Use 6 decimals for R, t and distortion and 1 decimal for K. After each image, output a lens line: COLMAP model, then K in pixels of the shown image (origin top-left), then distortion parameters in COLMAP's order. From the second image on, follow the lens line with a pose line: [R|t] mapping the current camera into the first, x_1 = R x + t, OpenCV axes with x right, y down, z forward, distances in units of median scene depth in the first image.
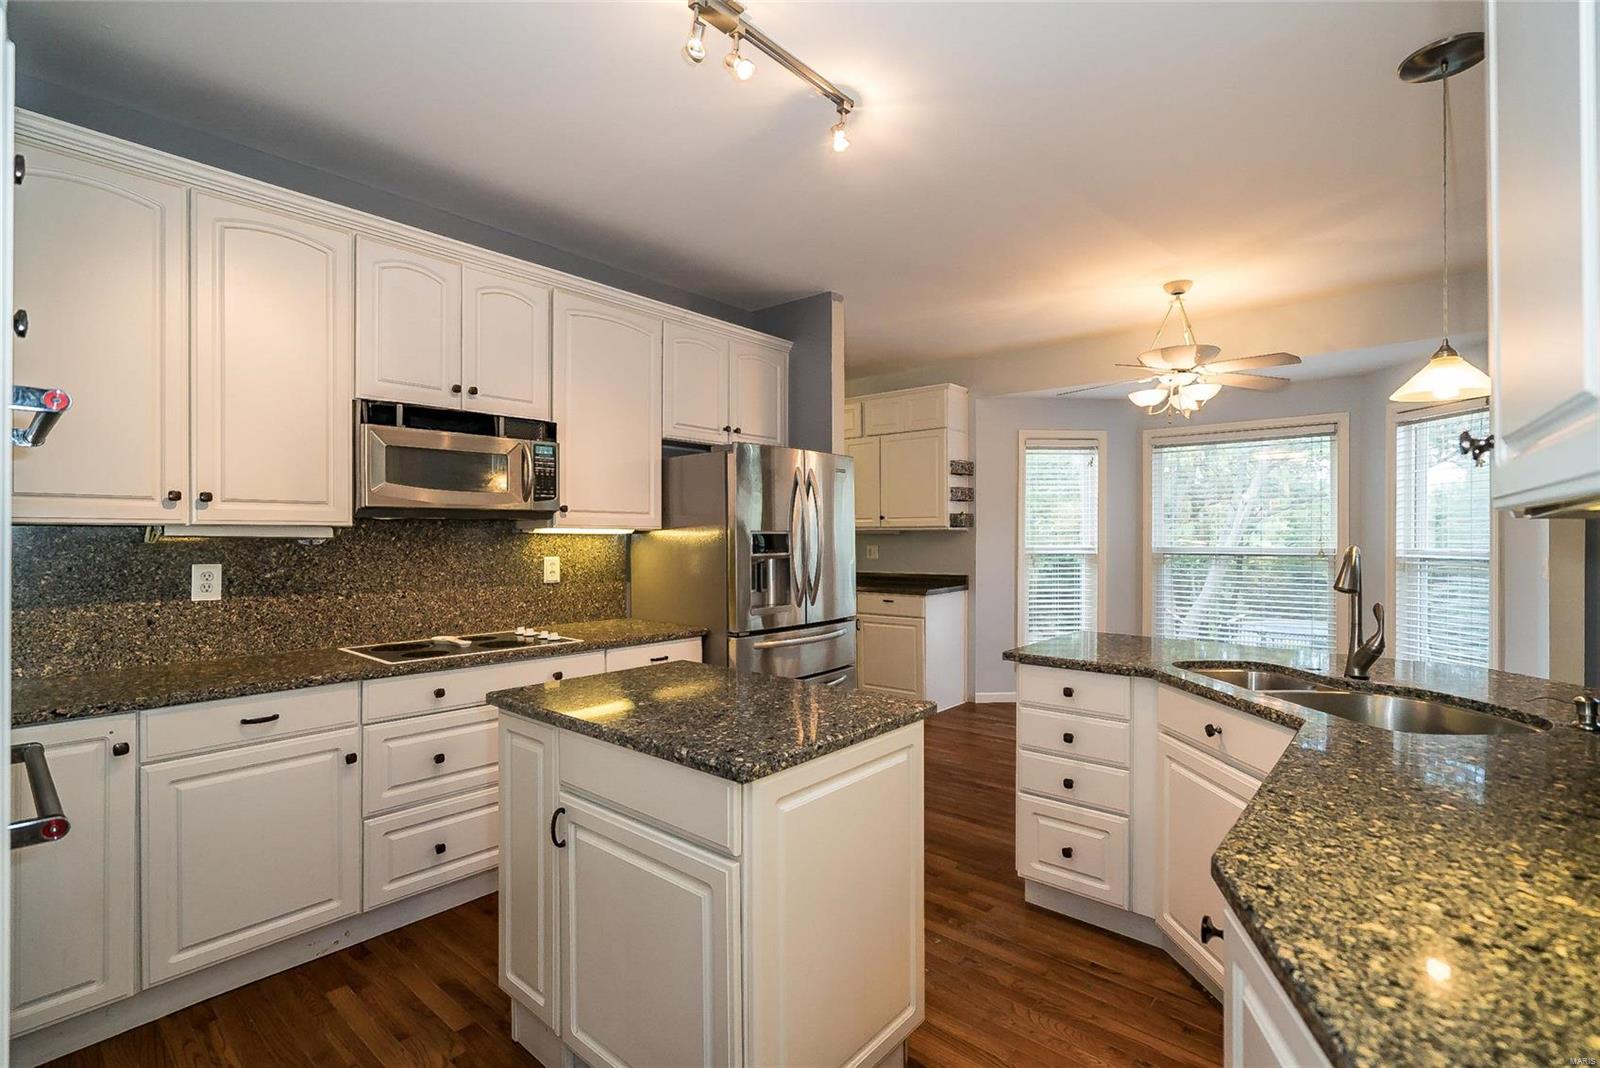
lens RADIAL K [[750.3, 0, 792.4], [0, 750.3, 541.6], [0, 0, 1]] dist [0.001941, -0.003378]
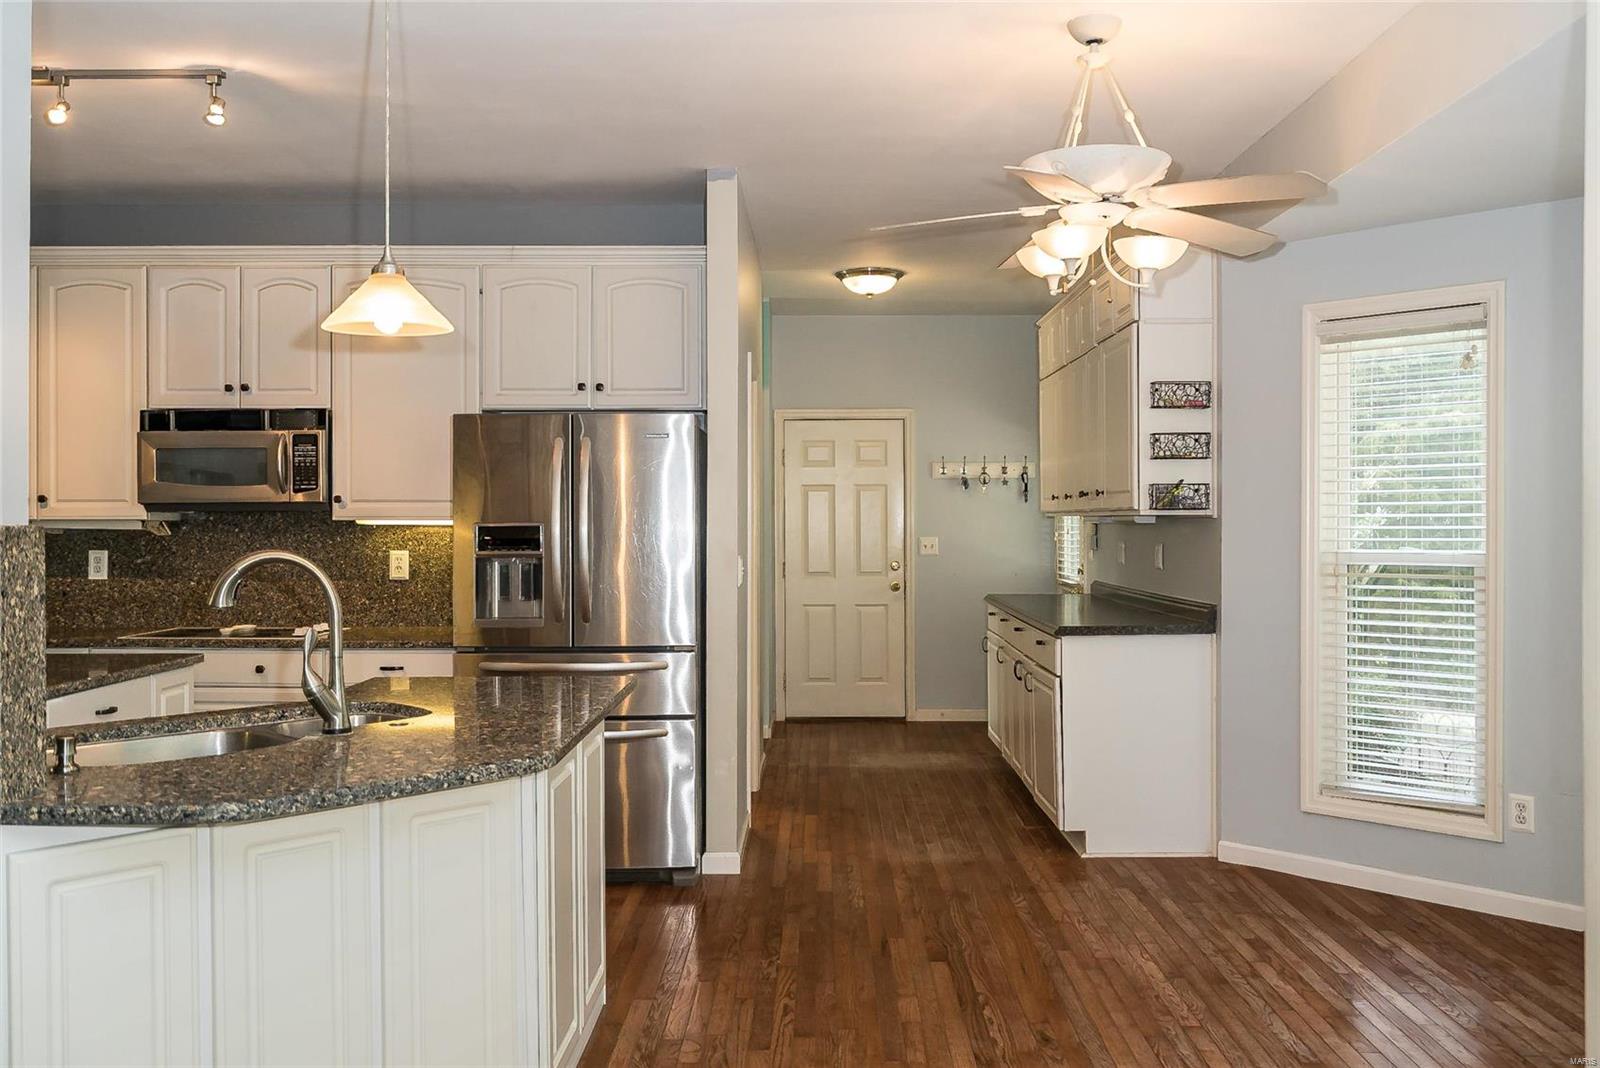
lens RADIAL K [[1363.3, 0, 792.2], [0, 1363.3, 519.2], [0, 0, 1]] dist [0.003772, 0.000326]
pose [[0.638156, 0.001869, -0.769905, 1.246981], [-0.003208, 0.999995, -0.000232, -0.018434], [0.769900, 0.002618, 0.638159, 0.320012]]
